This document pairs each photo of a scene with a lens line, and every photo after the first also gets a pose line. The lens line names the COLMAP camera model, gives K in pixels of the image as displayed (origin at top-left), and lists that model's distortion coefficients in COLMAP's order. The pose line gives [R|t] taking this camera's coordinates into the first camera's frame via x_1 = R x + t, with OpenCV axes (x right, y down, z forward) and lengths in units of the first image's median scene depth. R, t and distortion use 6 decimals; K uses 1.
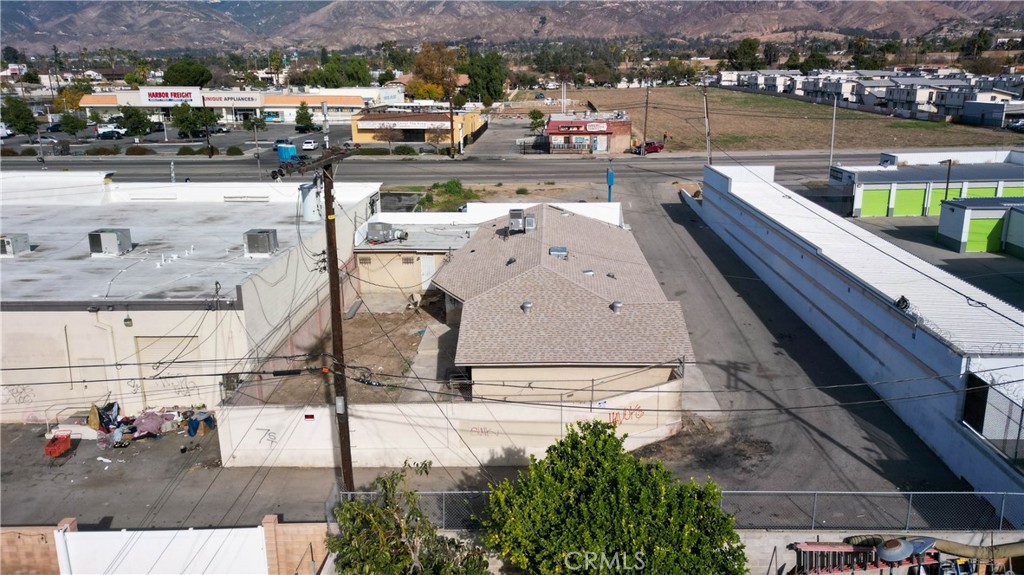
lens RADIAL K [[757.0, 0, 512.0], [0, 757.0, 287.5], [0, 0, 1]] dist [0.059507, -0.070799]
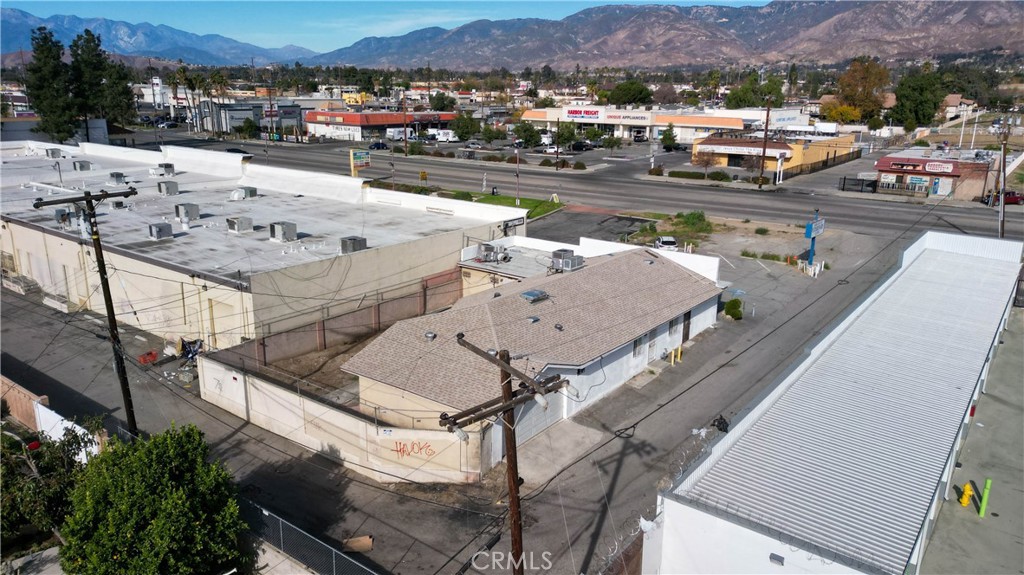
lens RADIAL K [[724.7, 0, 512.0], [0, 724.7, 287.5], [0, 0, 1]] dist [0.060876, -0.063230]
pose [[0.801272, 0.171950, -0.573059, 0.121292], [-0.173930, 0.983391, 0.051877, -0.020487], [0.572461, 0.058105, 0.817871, 0.030632]]
